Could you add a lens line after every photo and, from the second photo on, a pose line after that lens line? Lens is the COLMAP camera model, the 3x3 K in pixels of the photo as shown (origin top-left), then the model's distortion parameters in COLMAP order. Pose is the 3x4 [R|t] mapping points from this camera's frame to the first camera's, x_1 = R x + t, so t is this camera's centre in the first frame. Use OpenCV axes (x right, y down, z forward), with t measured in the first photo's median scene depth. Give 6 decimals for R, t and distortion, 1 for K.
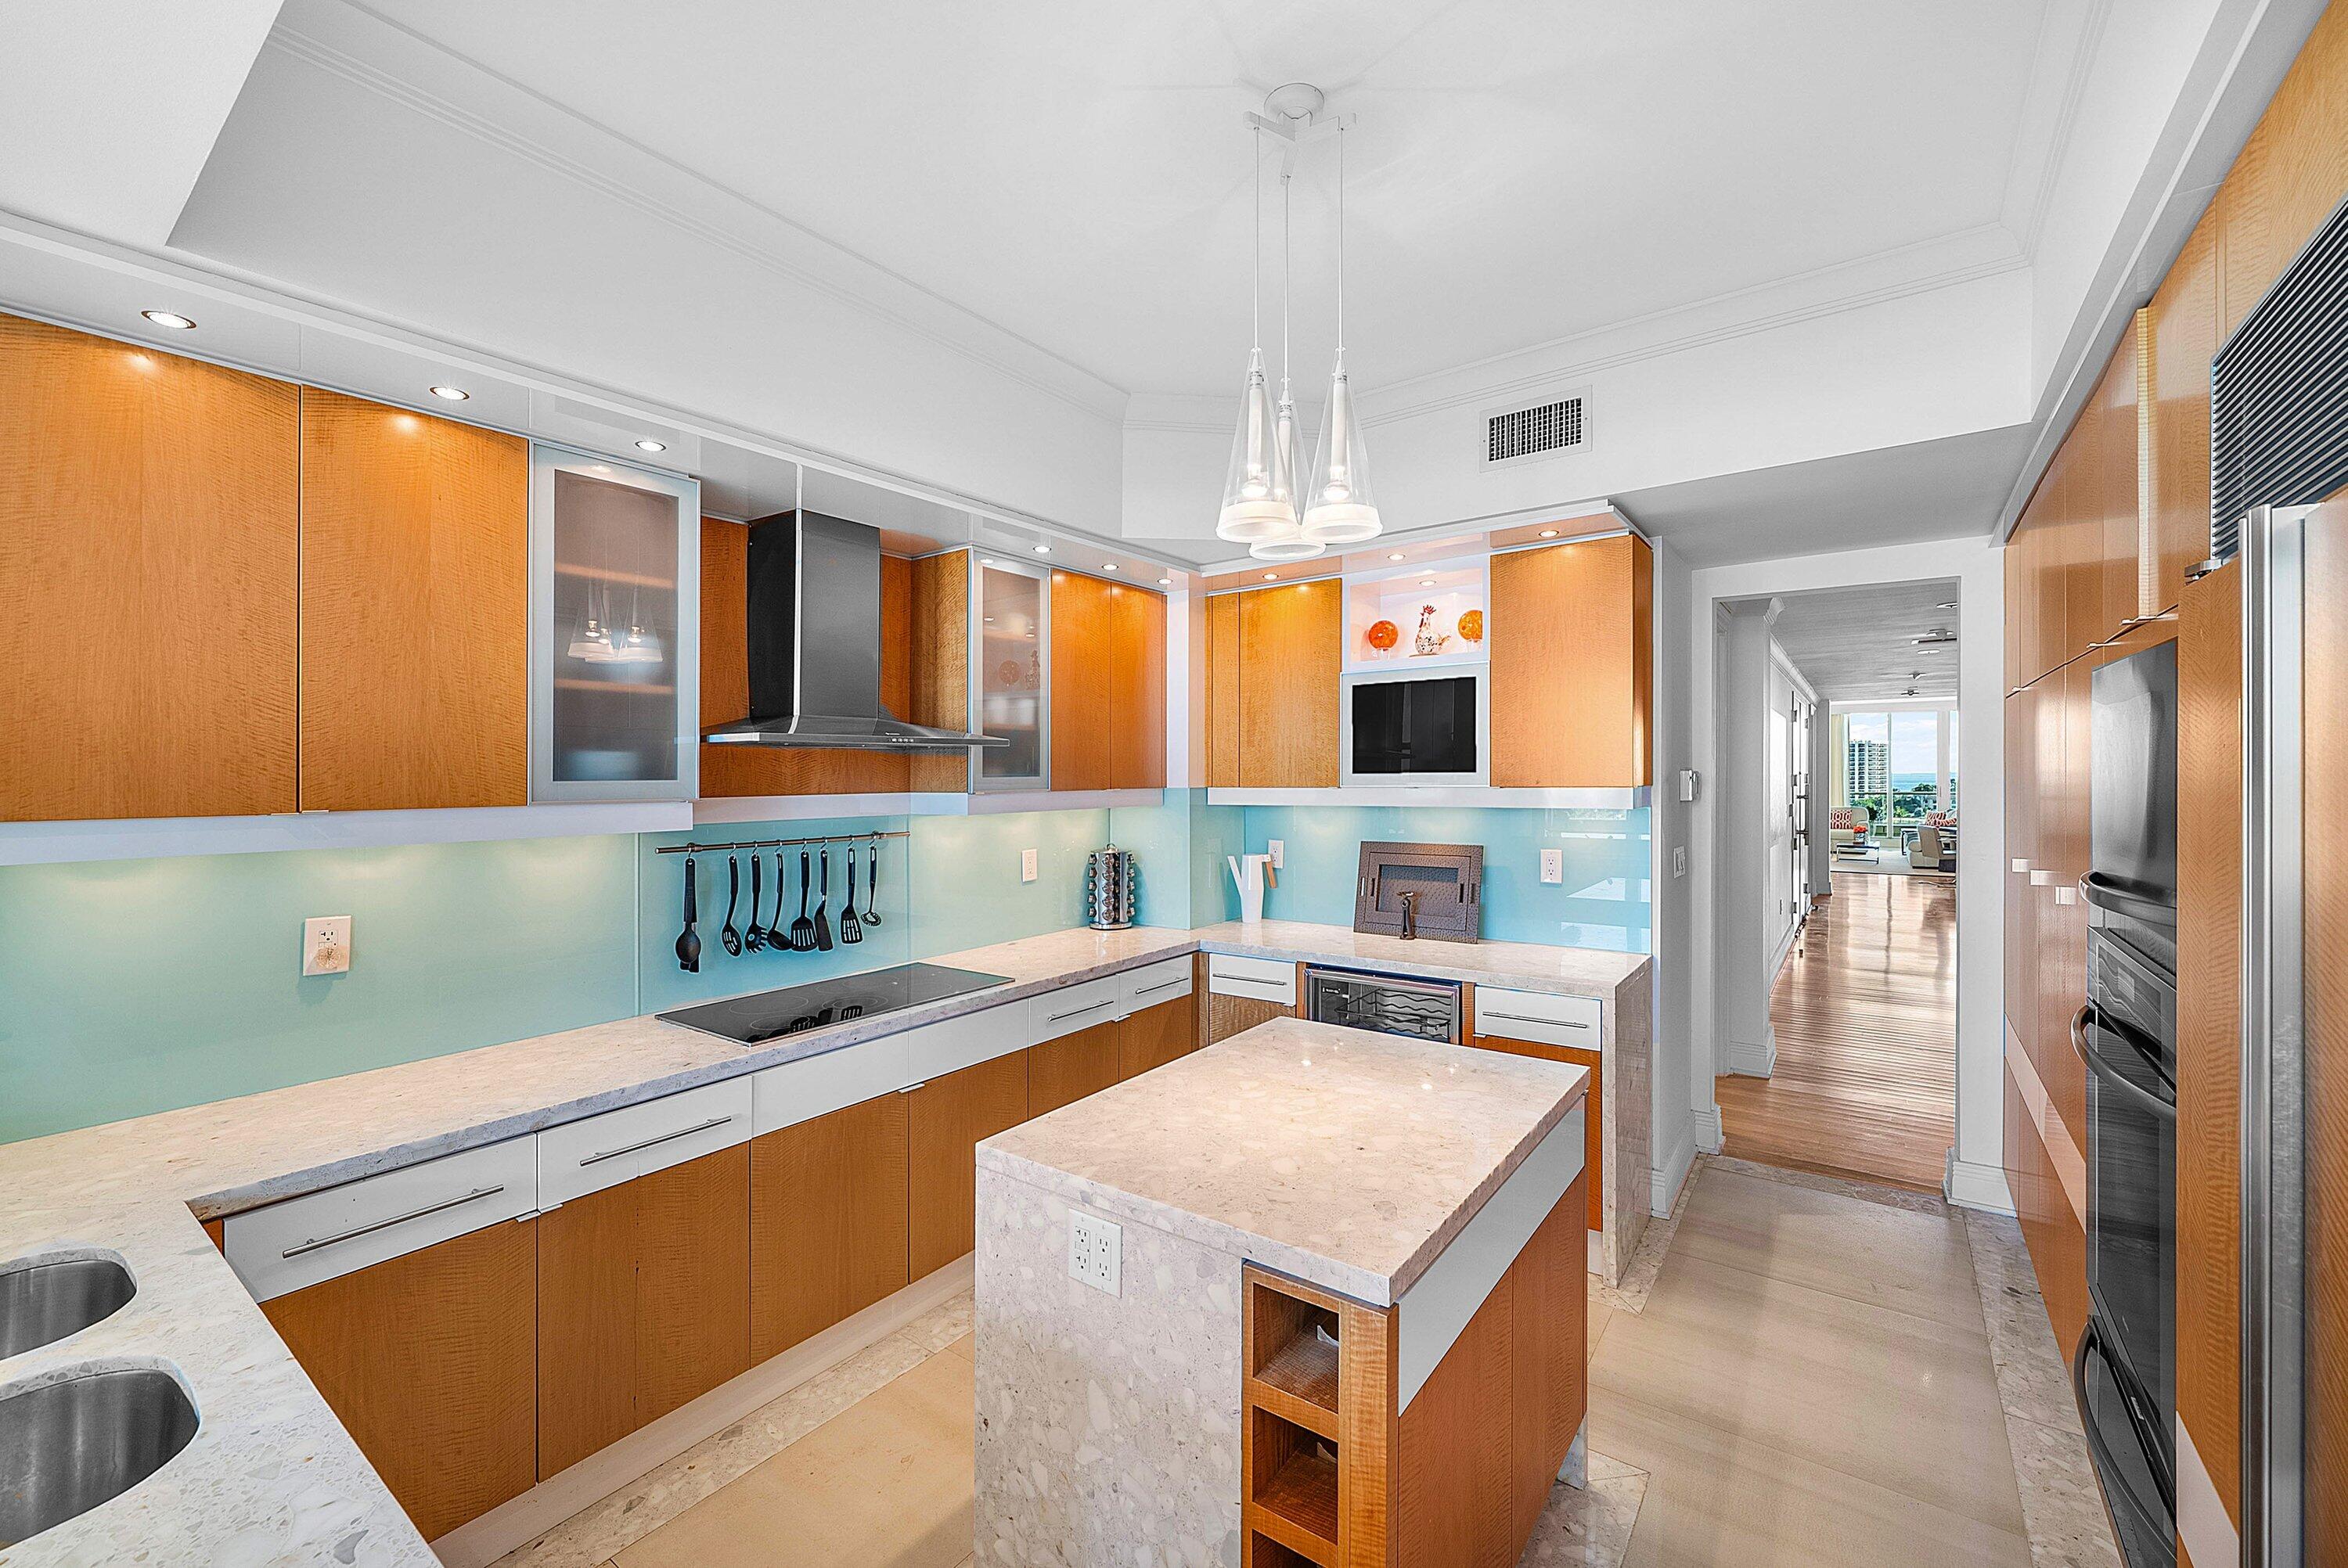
lens RADIAL K [[945.1, 0, 1174.0], [0, 945.1, 784.0], [0, 0, 1]] dist [-0.000174, -0.000099]
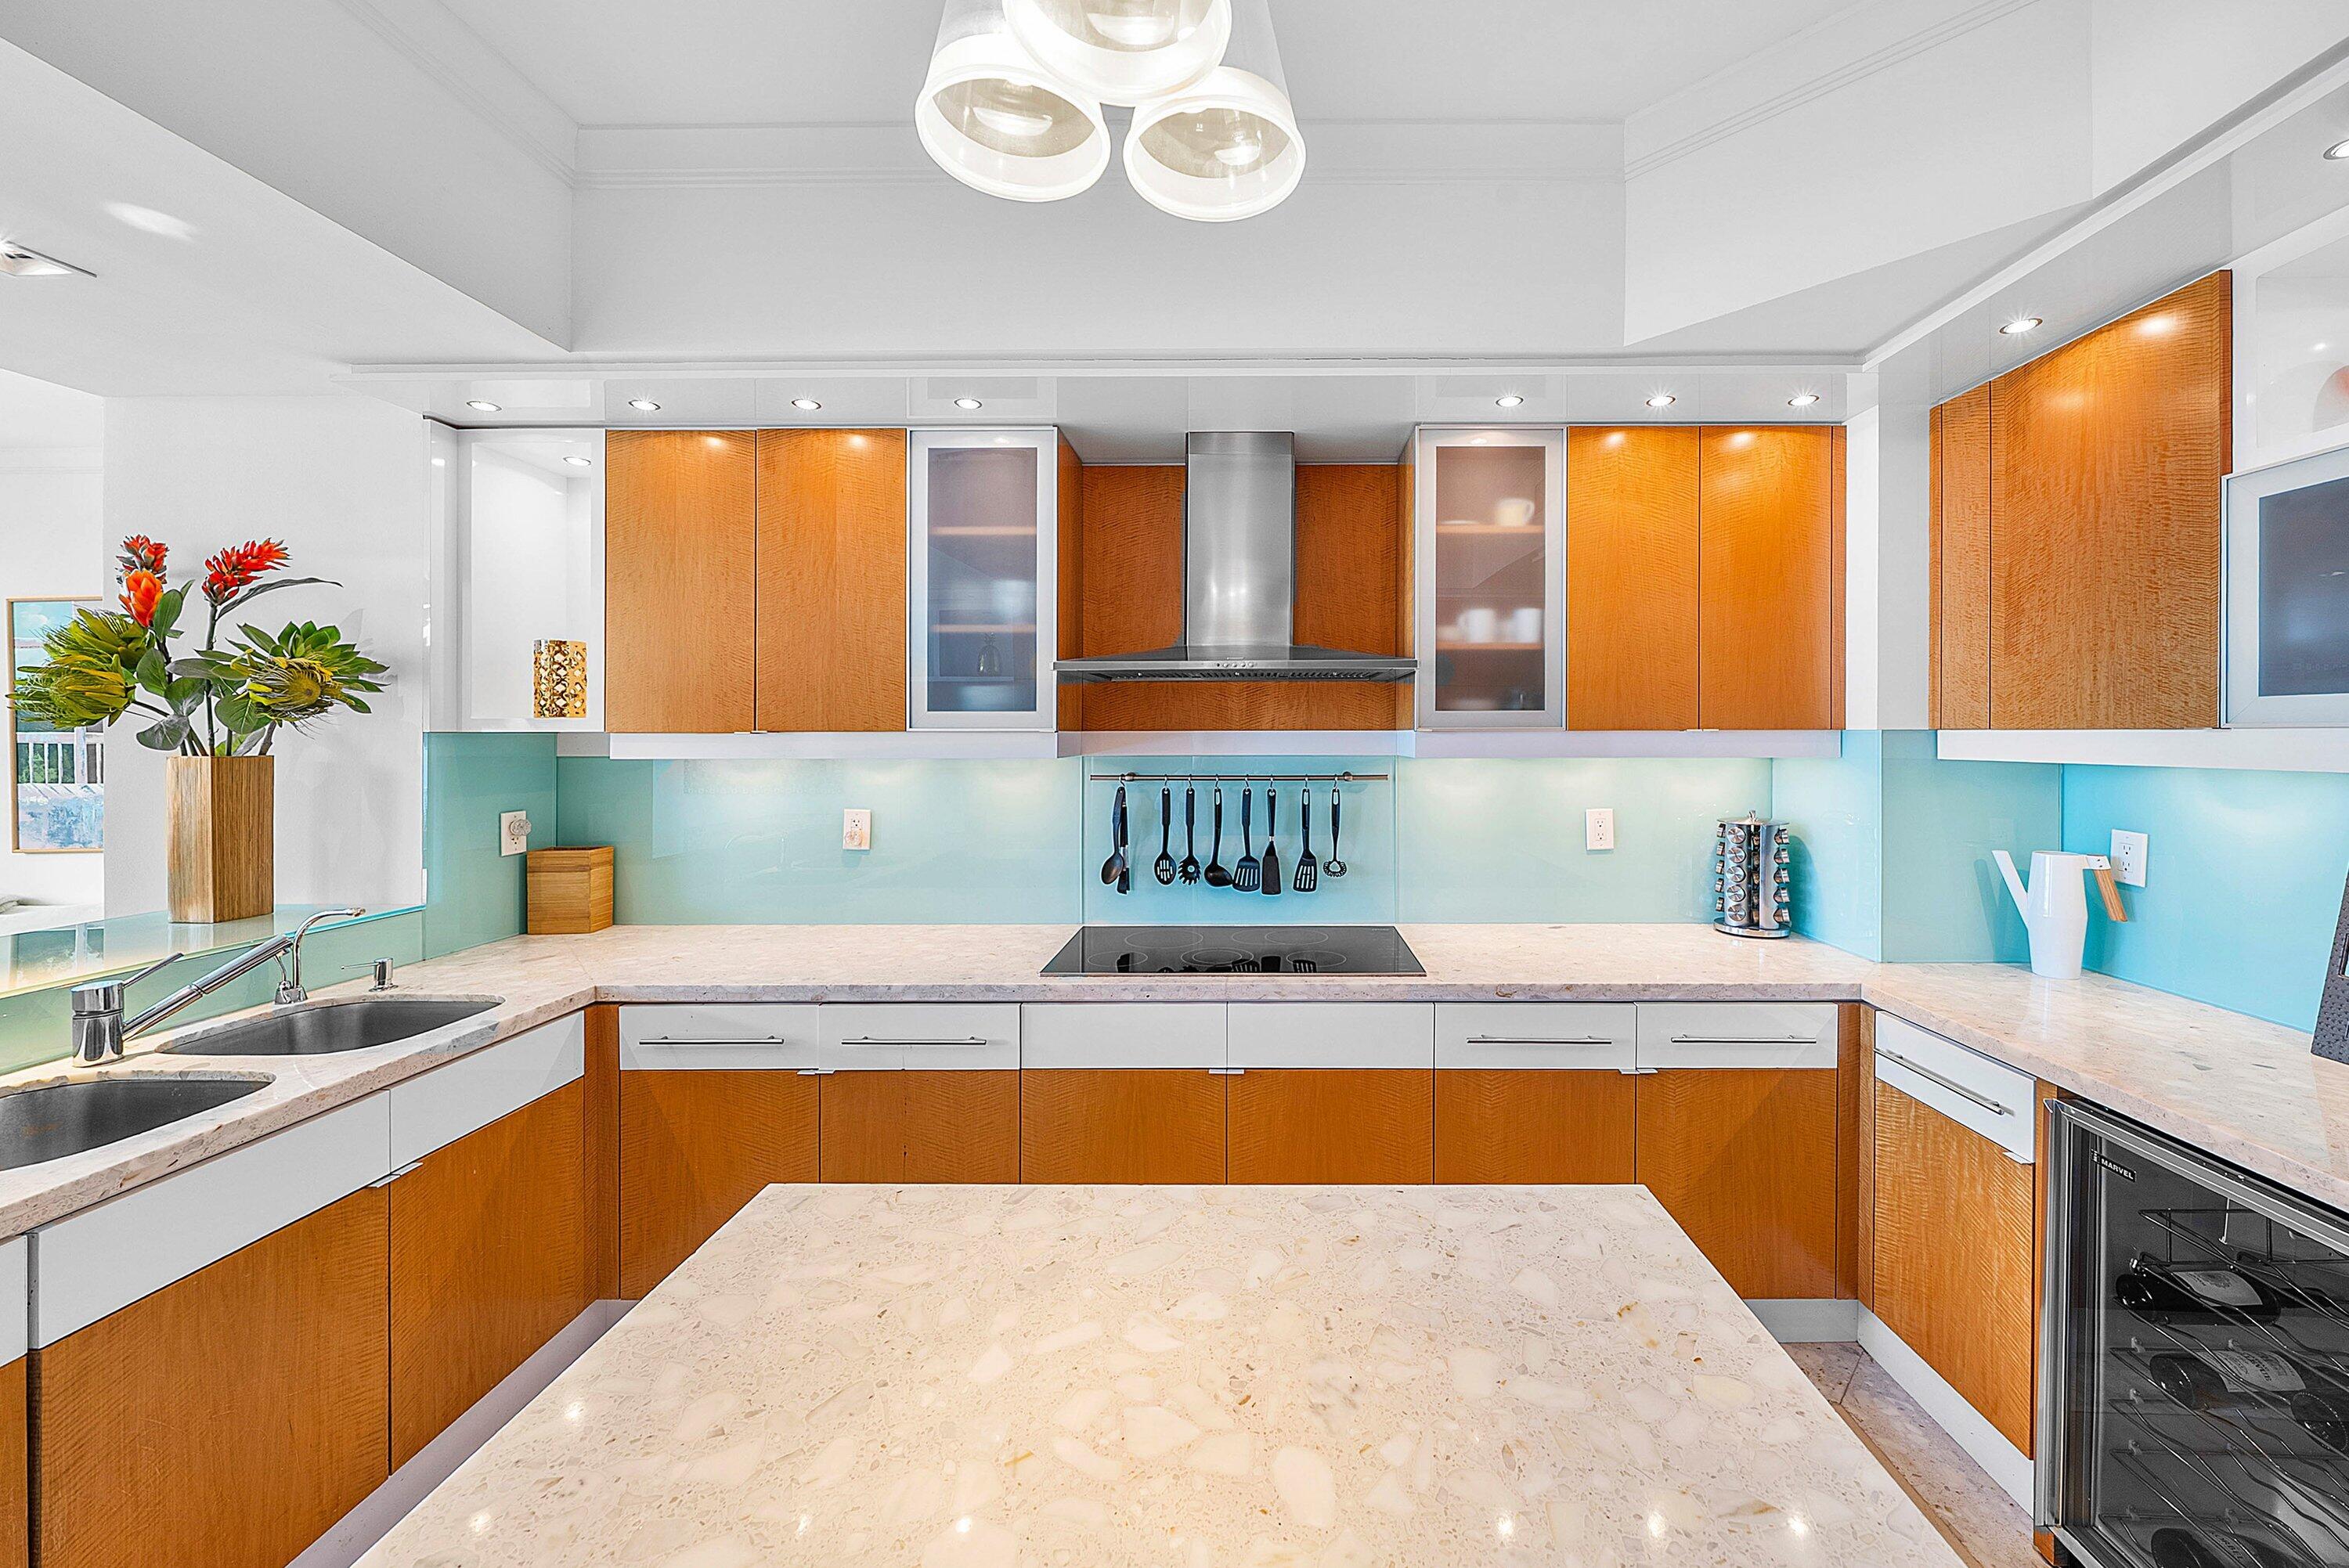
lens RADIAL K [[830.4, 0, 1174.4], [0, 830.4, 728.2], [0, 0, 1]] dist [0.001412, 0.000012]
pose [[0.584766, 0.006906, -0.811173, 0.245093], [-0.009461, 0.999954, 0.001693, 0.008612], [0.811147, 0.006684, 0.584804, 0.423153]]
